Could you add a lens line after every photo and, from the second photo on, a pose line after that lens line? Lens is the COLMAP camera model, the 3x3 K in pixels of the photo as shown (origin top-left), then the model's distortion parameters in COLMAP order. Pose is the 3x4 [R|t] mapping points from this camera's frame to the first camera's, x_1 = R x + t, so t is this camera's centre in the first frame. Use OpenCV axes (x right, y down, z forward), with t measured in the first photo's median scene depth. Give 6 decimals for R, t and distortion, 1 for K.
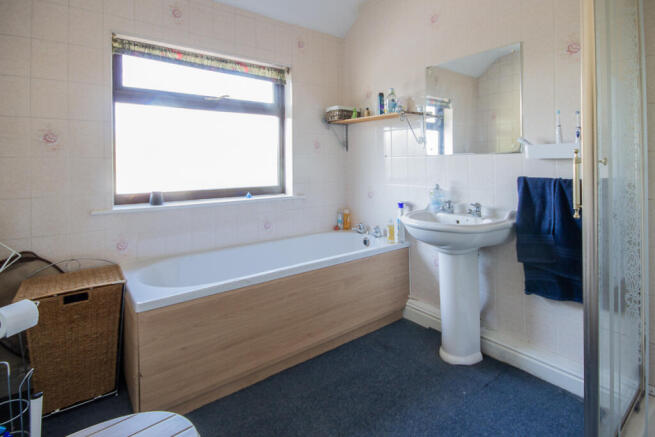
lens RADIAL K [[333.0, 0, 329.4], [0, 333.0, 210.4], [0, 0, 1]] dist [0.000339, -0.000220]
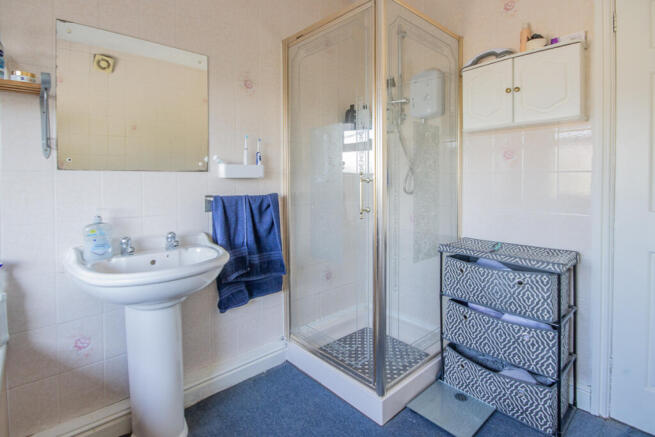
lens RADIAL K [[333.0, 0, 329.4], [0, 333.0, 210.4], [0, 0, 1]] dist [0.000339, -0.000220]
pose [[-0.083965, -0.090133, 0.992384, -0.434703], [0.143054, 0.984494, 0.101520, -0.115699], [-0.986147, 0.150489, -0.069769, 0.778159]]
